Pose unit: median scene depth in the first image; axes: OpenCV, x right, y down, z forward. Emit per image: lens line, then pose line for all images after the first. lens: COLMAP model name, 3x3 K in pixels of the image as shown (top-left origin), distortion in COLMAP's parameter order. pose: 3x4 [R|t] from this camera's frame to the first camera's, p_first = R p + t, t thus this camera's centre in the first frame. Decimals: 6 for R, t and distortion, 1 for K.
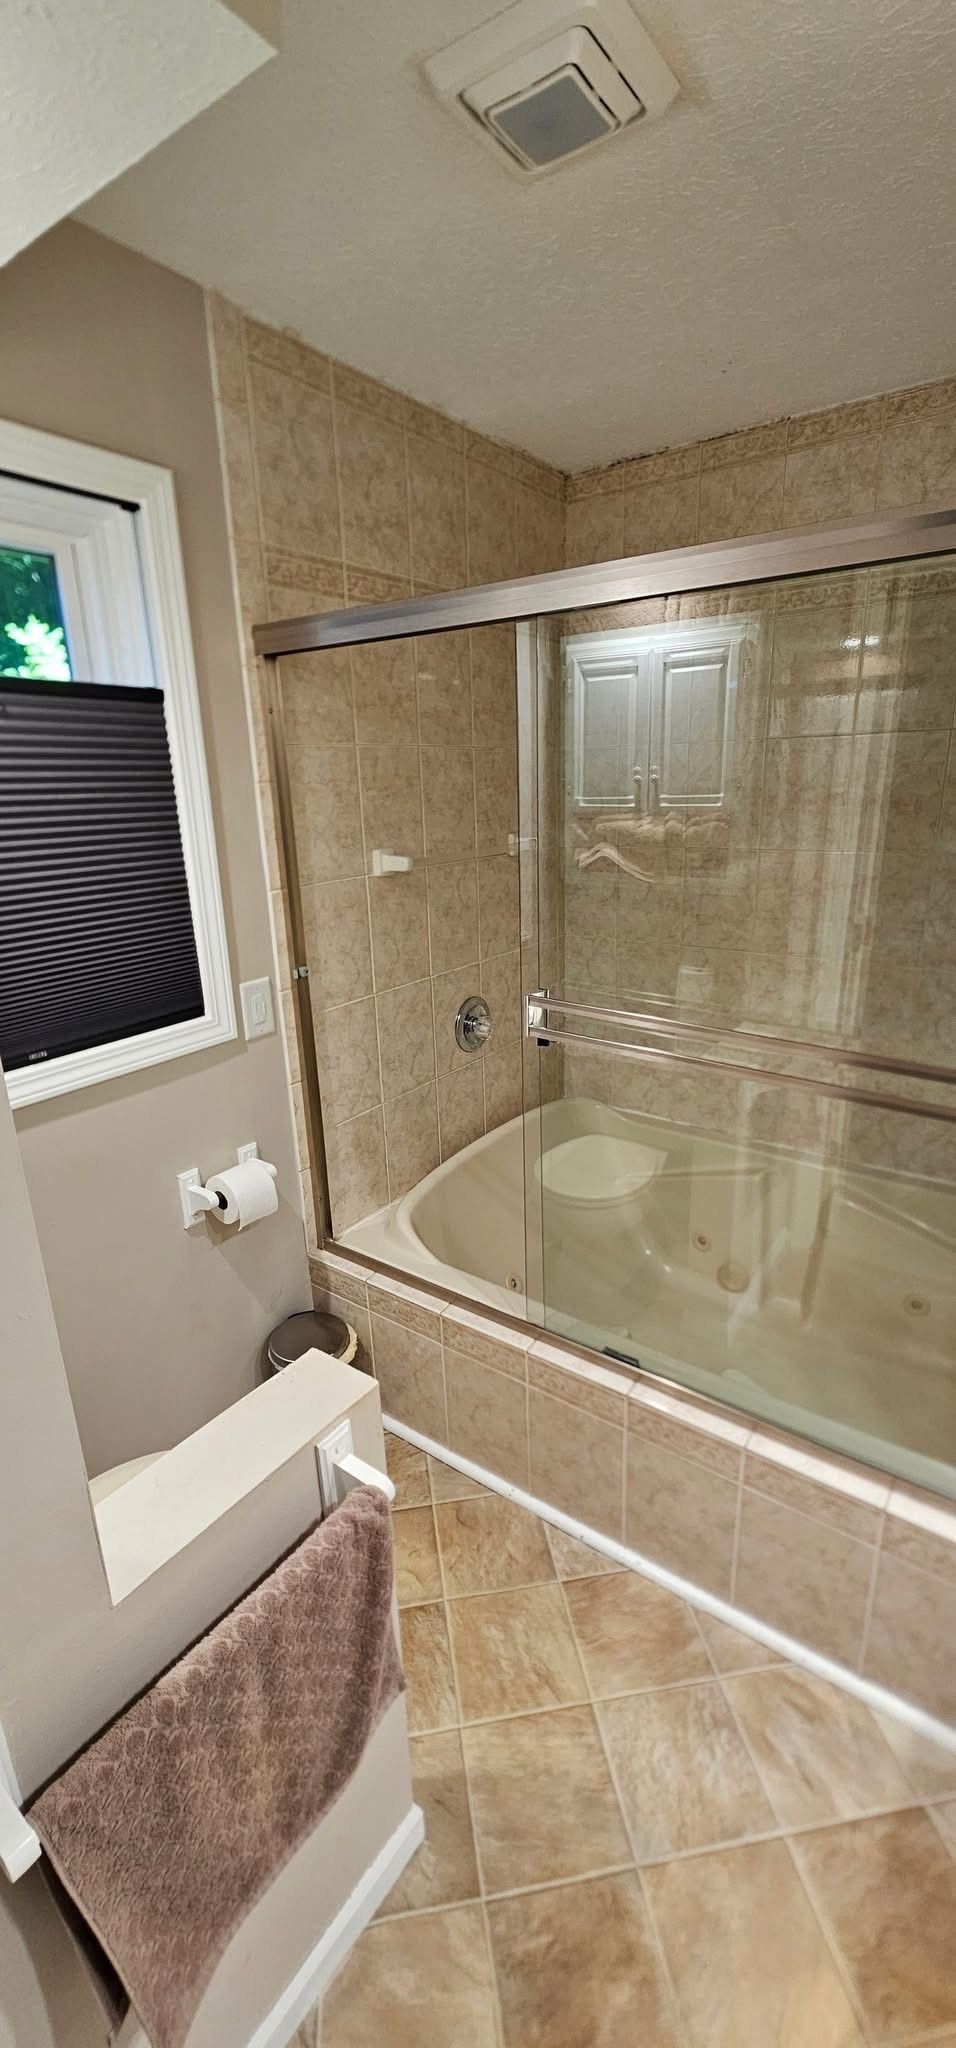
lens RADIAL K [[829.0, 0, 475.5], [0, 829.0, 1038.4], [0, 0, 1]] dist [0.001259, -0.000015]
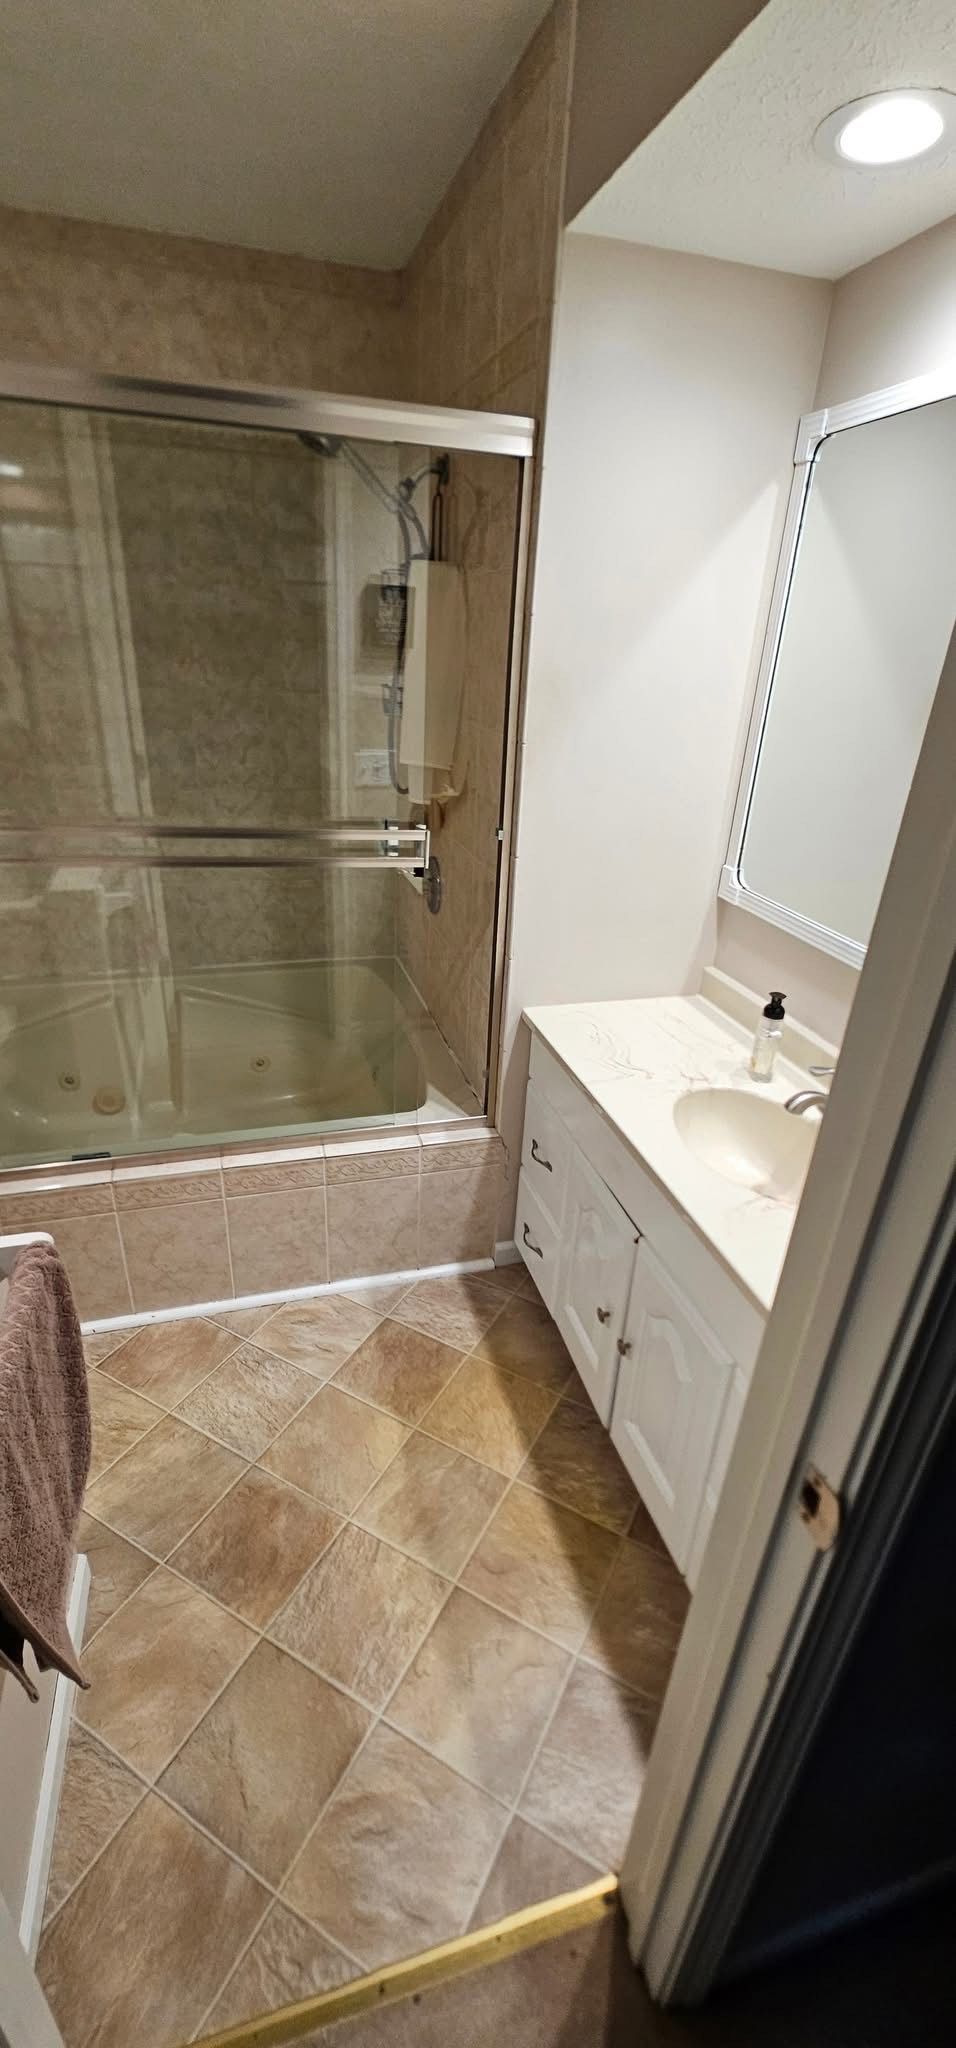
lens RADIAL K [[825.3, 0, 479.3], [0, 825.3, 1034.6], [0, 0, 1]] dist [-0.000179, 0.000096]
pose [[0.607348, -0.289338, 0.739873, -0.311195], [0.175322, 0.957172, 0.230397, 0.076607], [-0.774849, -0.010215, 0.632064, -0.099281]]
